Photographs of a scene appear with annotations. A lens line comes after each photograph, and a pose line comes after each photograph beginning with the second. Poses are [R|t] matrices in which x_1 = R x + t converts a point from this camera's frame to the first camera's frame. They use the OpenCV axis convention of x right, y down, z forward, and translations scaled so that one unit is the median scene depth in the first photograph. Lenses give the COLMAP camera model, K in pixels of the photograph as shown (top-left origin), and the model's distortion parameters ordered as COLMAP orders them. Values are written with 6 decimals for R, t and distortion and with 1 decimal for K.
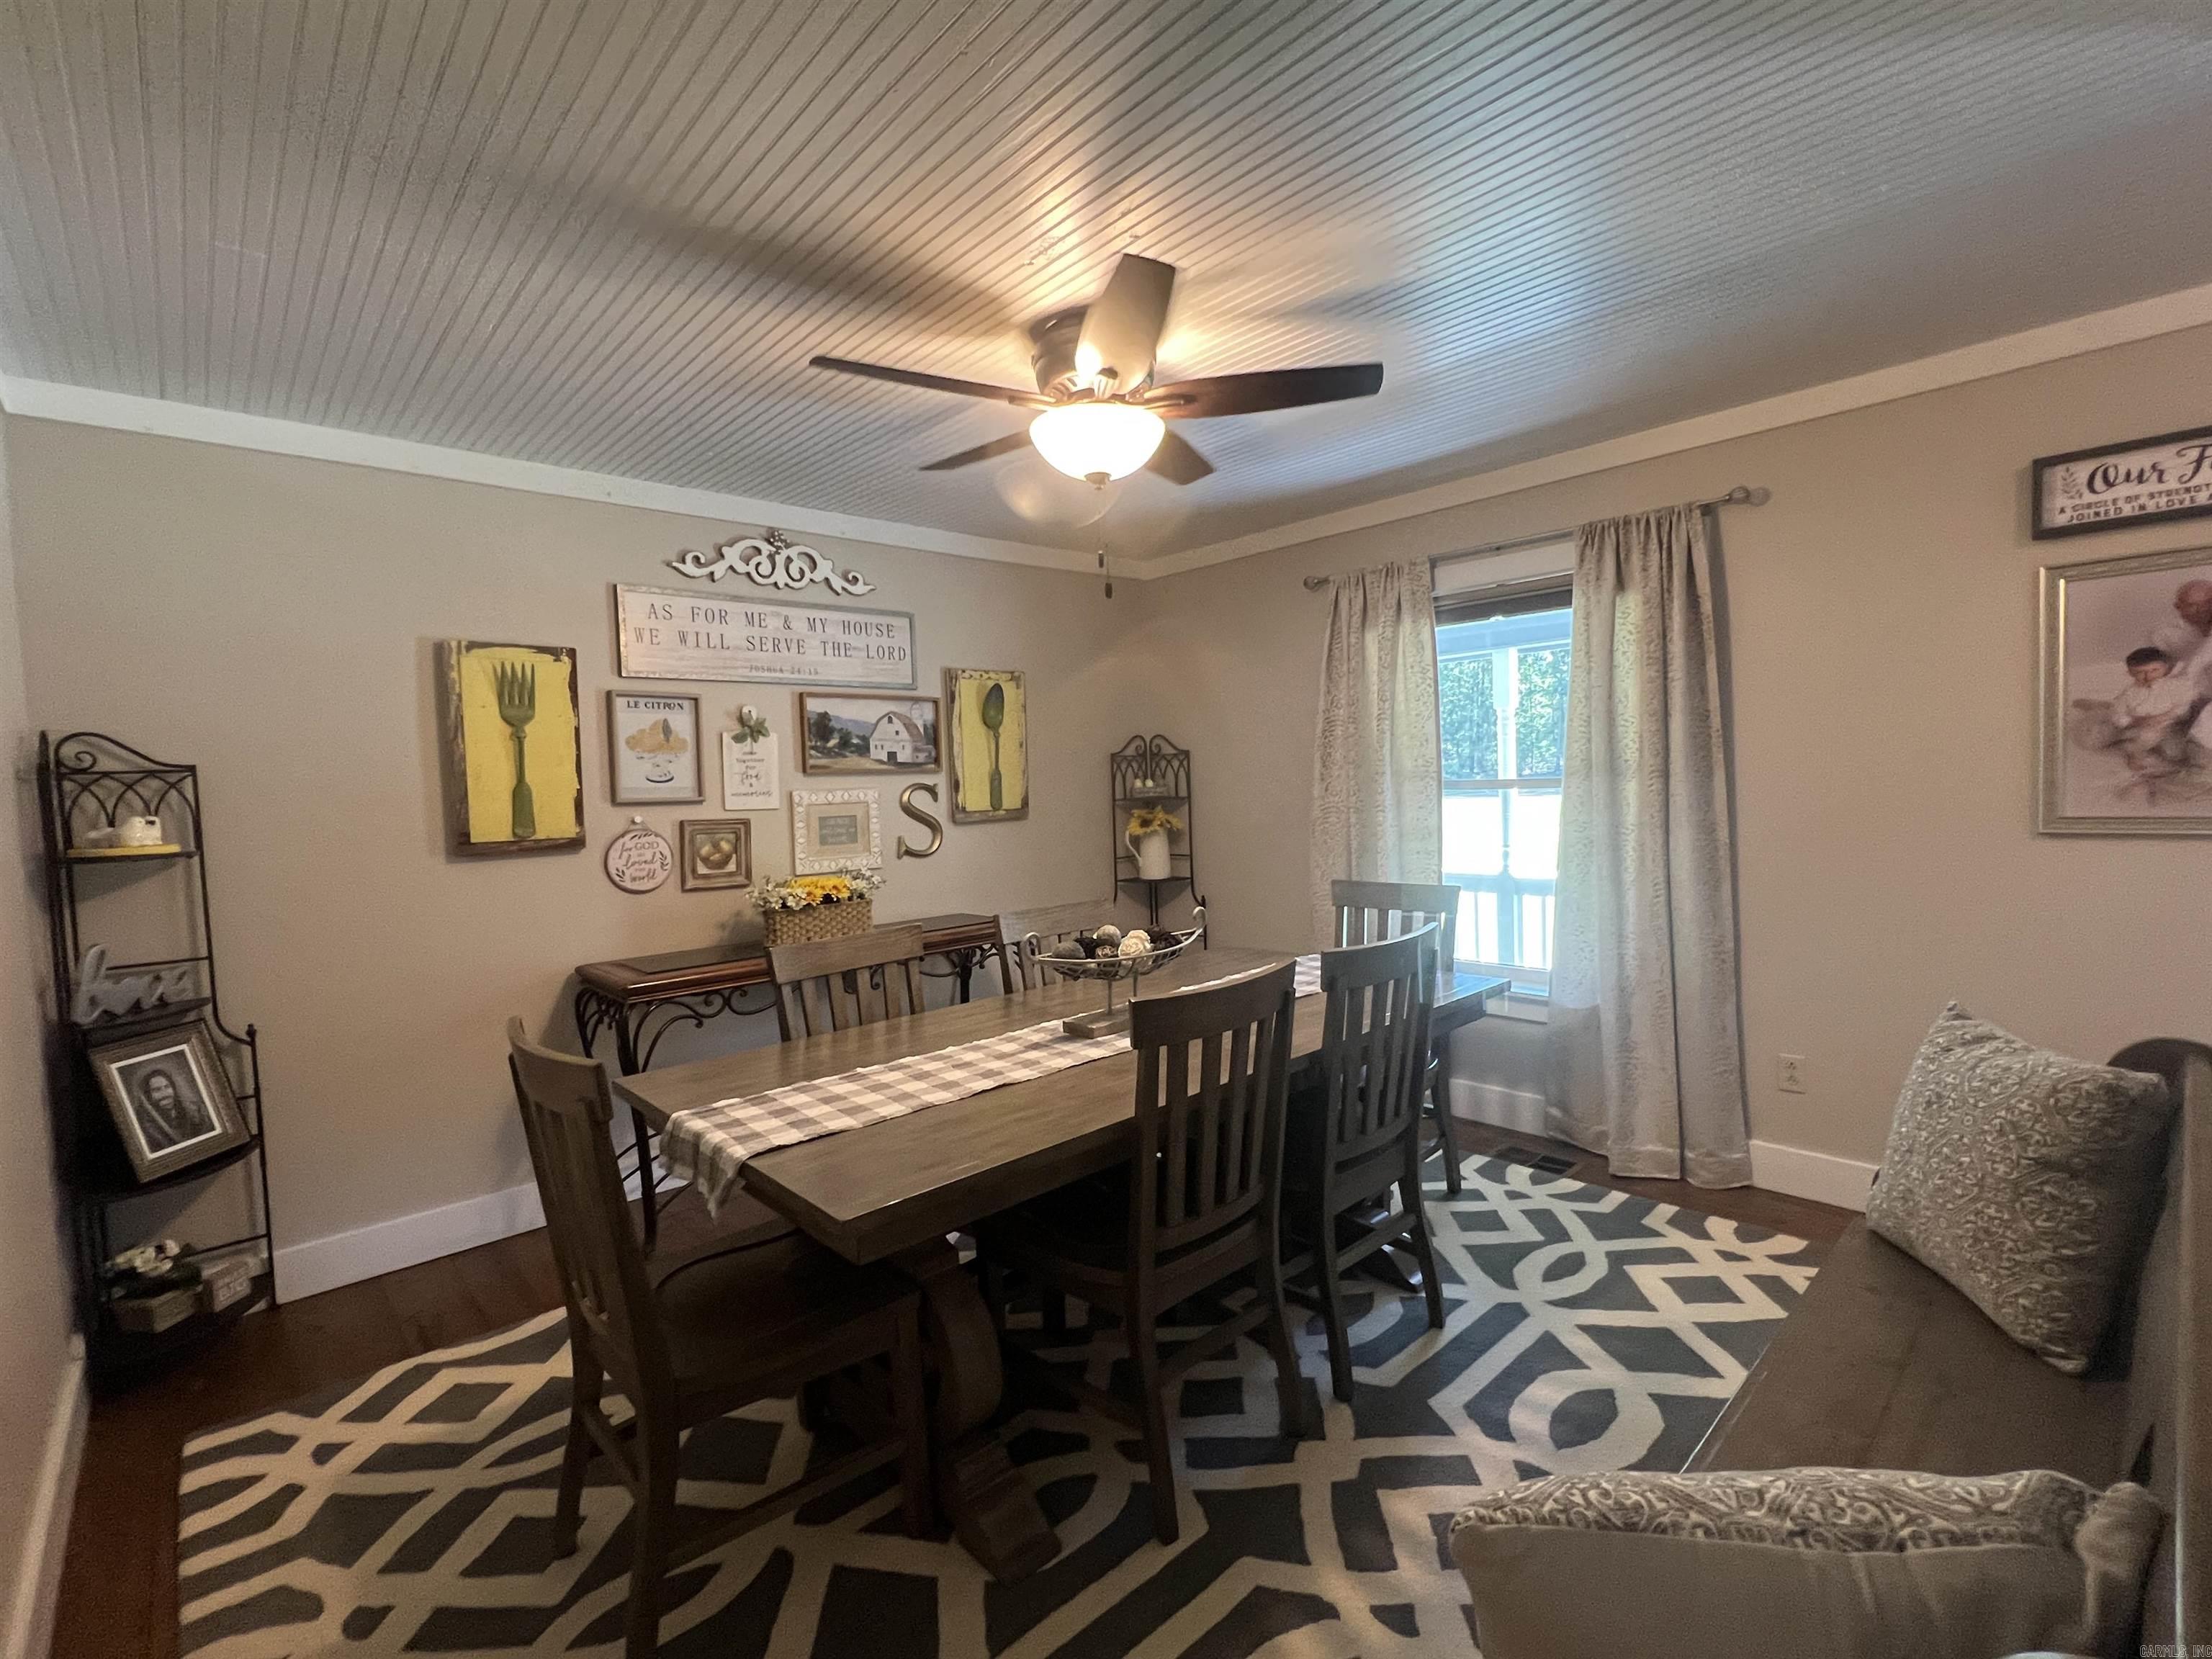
lens RADIAL K [[1006.0, 0, 1106.9], [0, 1006.0, 828.0], [0, 0, 1]] dist [-0.004566, -0.000092]
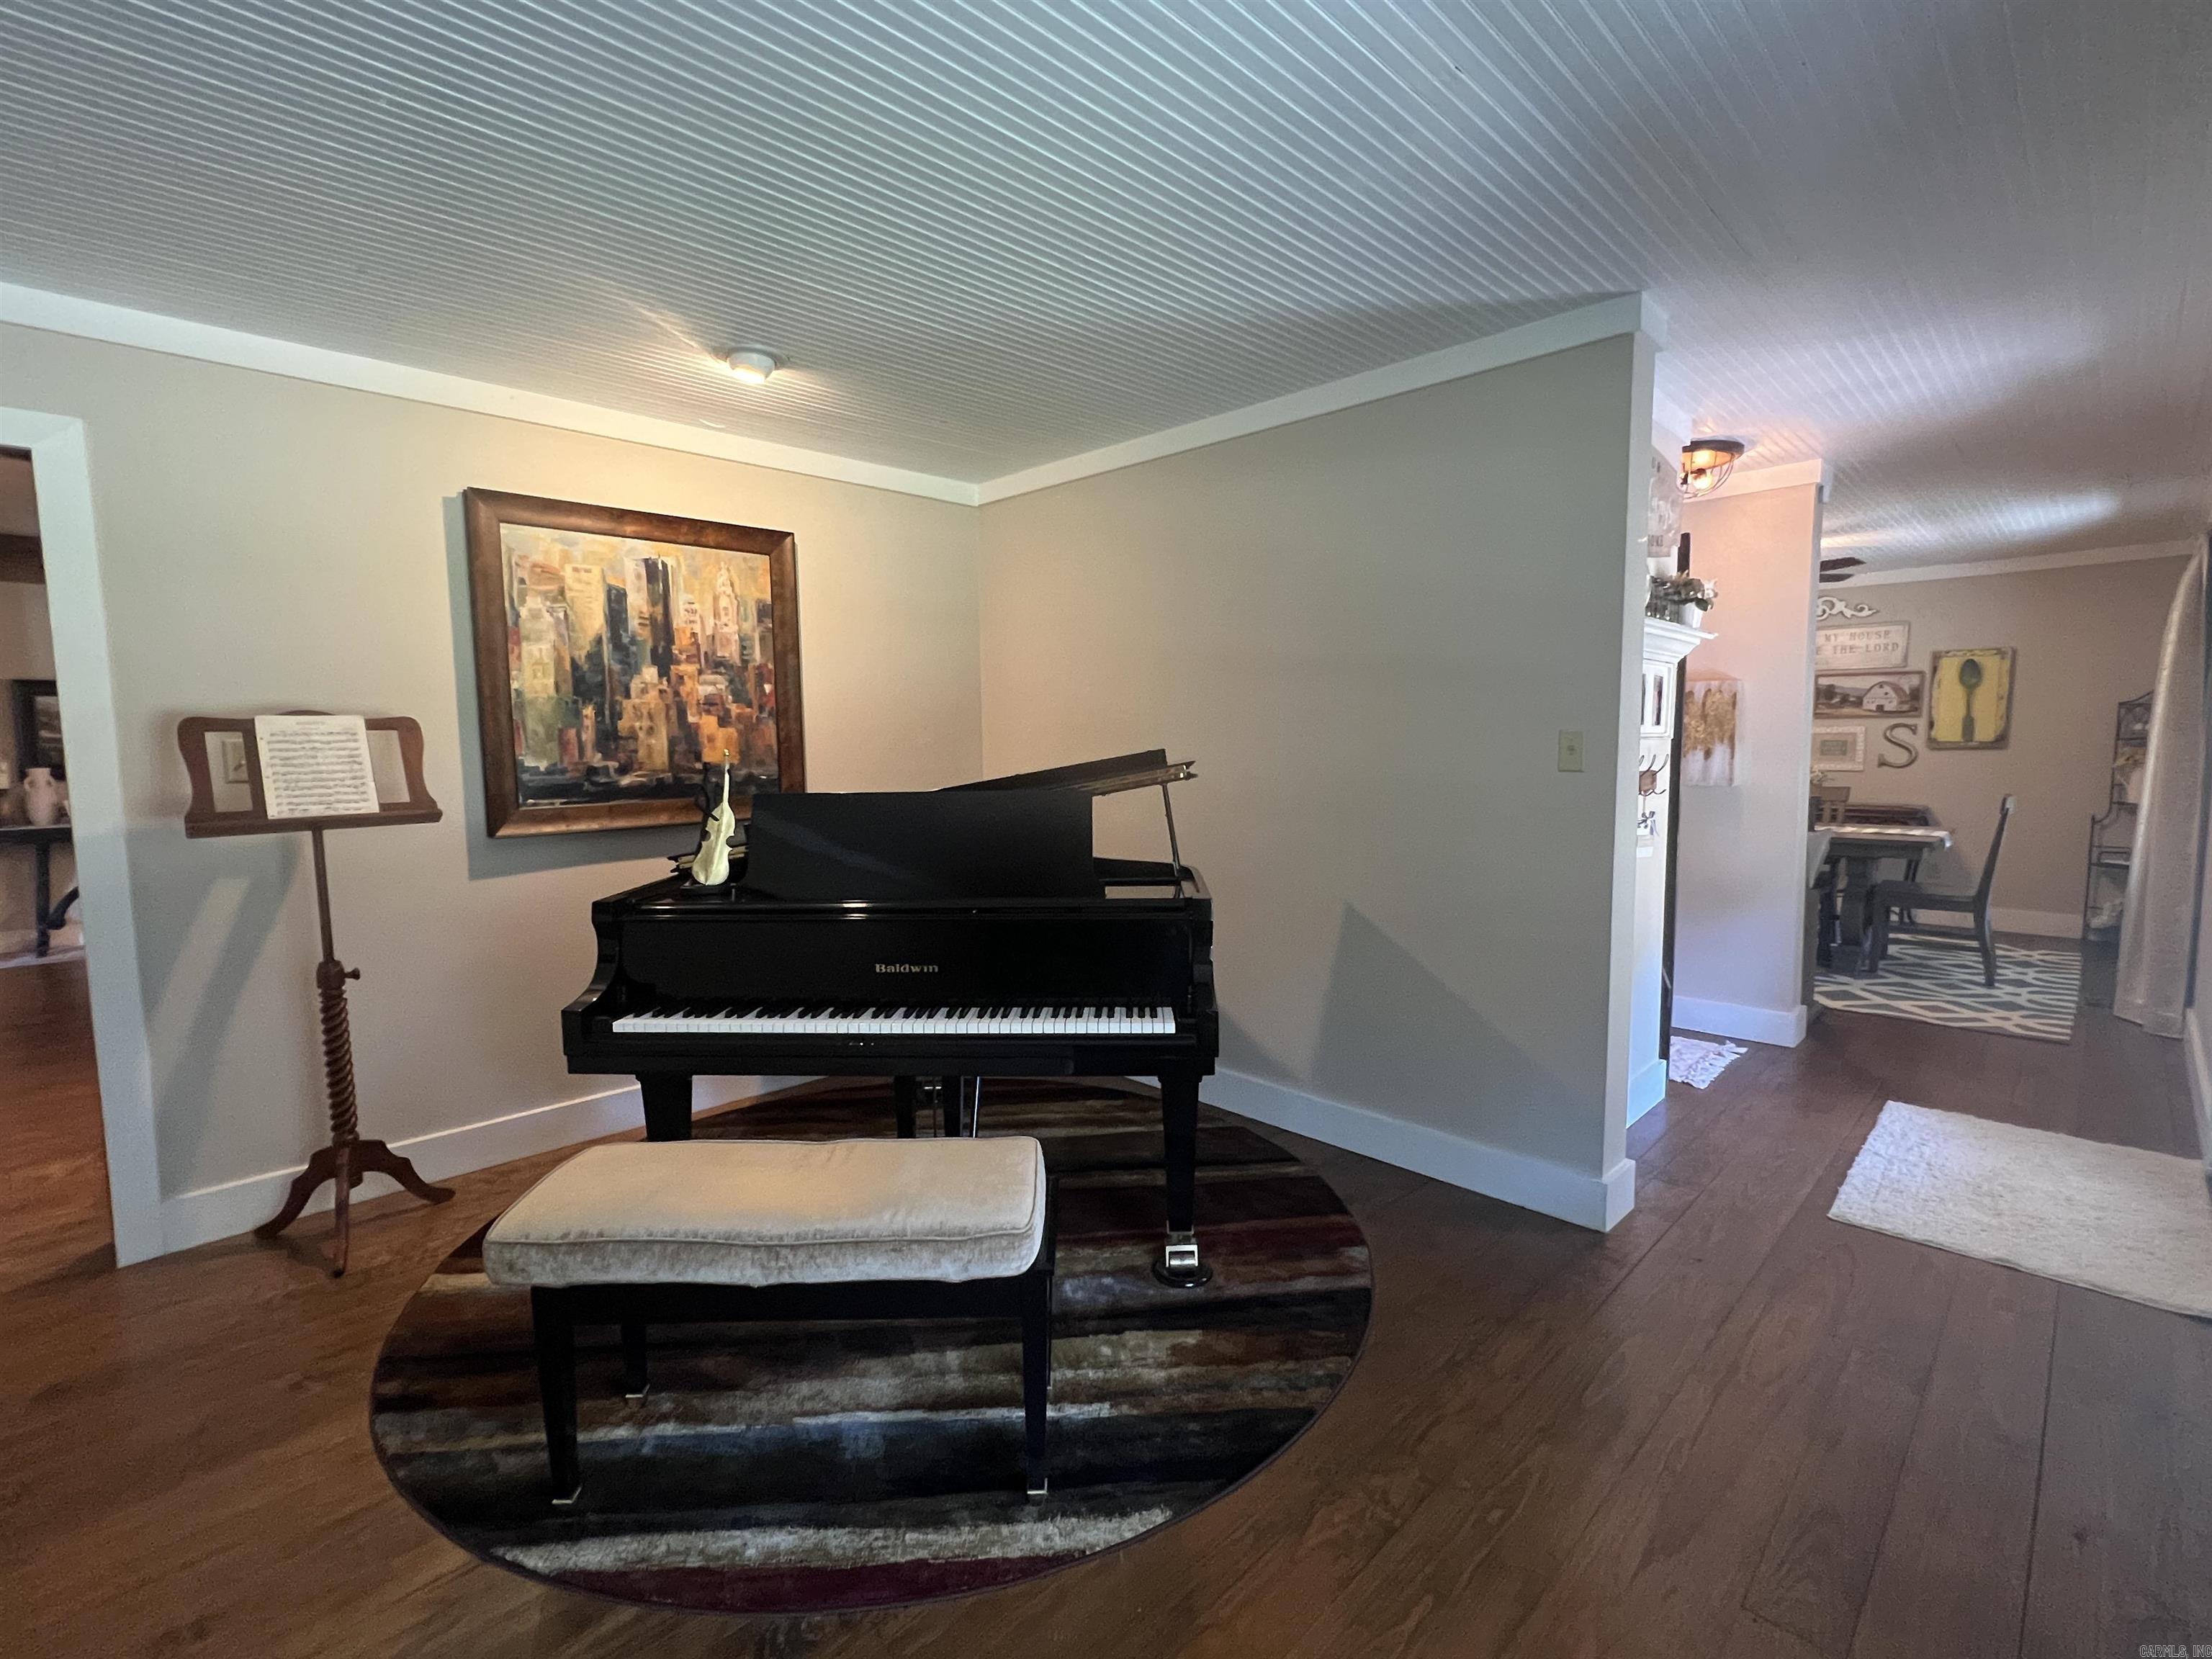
lens RADIAL K [[1006.0, 0, 1107.0], [0, 1006.0, 832.7], [0, 0, 1]] dist [-0.004566, -0.000092]
pose [[0.037516, 0.132243, -0.990507, 1.442046], [-0.042487, 0.990520, 0.130635, -0.026193], [0.998392, 0.037183, 0.042779, -0.385530]]
